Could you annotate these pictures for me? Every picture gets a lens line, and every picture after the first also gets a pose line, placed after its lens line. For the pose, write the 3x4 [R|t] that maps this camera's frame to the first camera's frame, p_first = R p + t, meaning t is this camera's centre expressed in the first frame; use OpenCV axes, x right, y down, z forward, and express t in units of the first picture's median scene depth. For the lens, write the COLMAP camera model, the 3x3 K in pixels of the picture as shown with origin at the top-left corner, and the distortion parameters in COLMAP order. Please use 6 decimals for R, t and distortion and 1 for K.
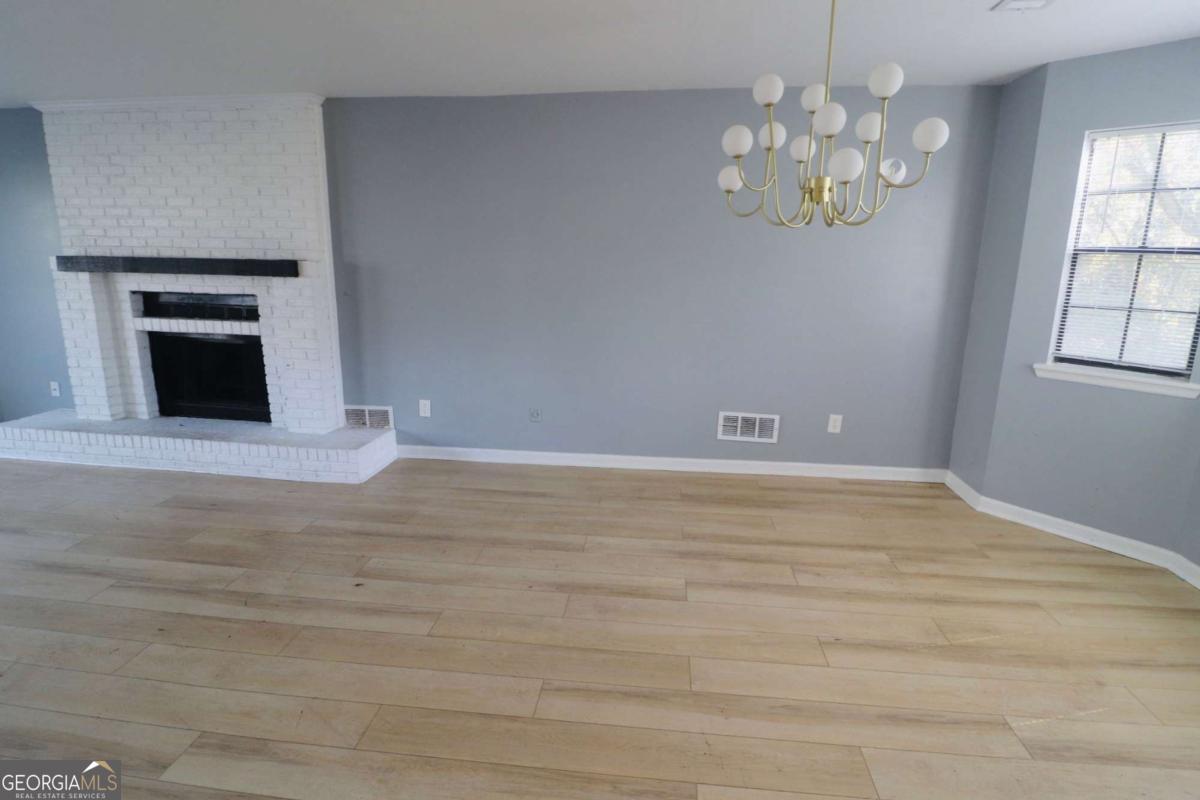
lens RADIAL K [[570.4, 0, 576.7], [0, 570.4, 395.8], [0, 0, 1]] dist [-0.008360, -0.008189]
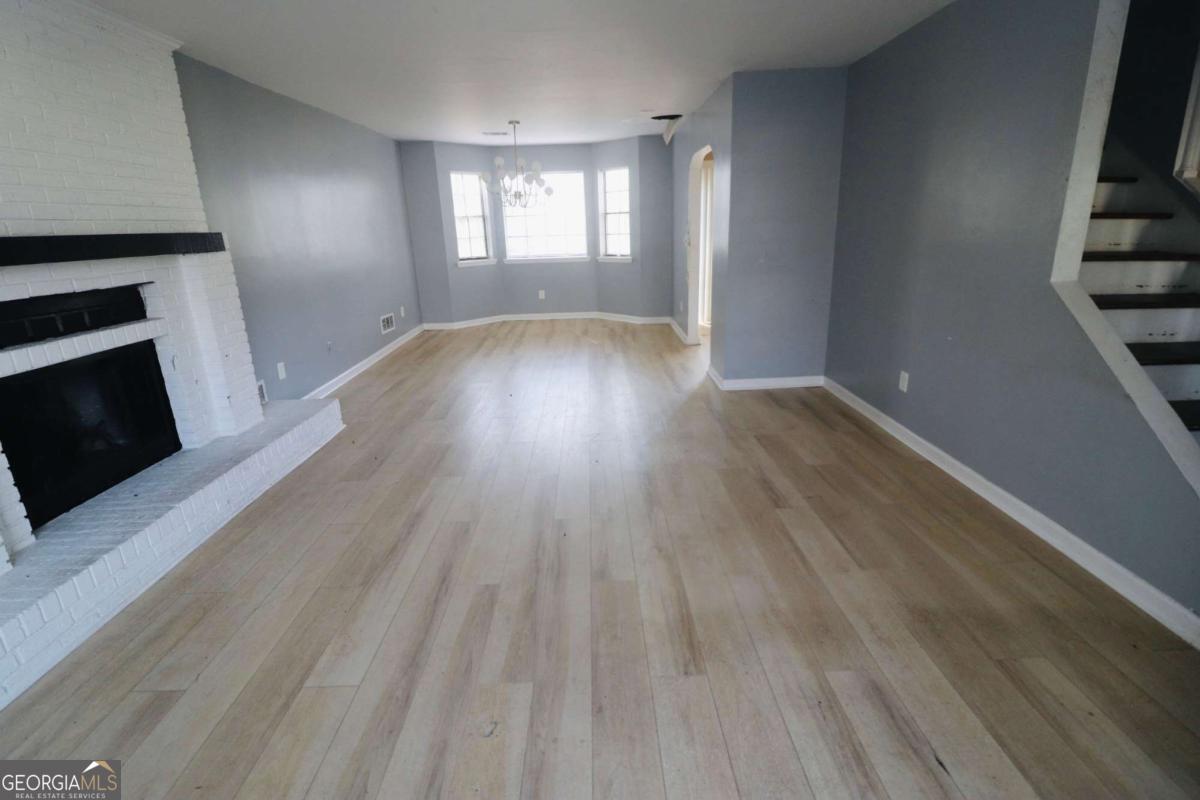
lens RADIAL K [[570.4, 0, 604.7], [0, 570.4, 396.4], [0, 0, 1]] dist [-0.008360, -0.008189]
pose [[-0.122495, -0.303714, 0.944856, -1.447884], [0.262426, 0.908230, 0.325962, -0.130353], [-0.957145, 0.287884, -0.031551, 0.505104]]
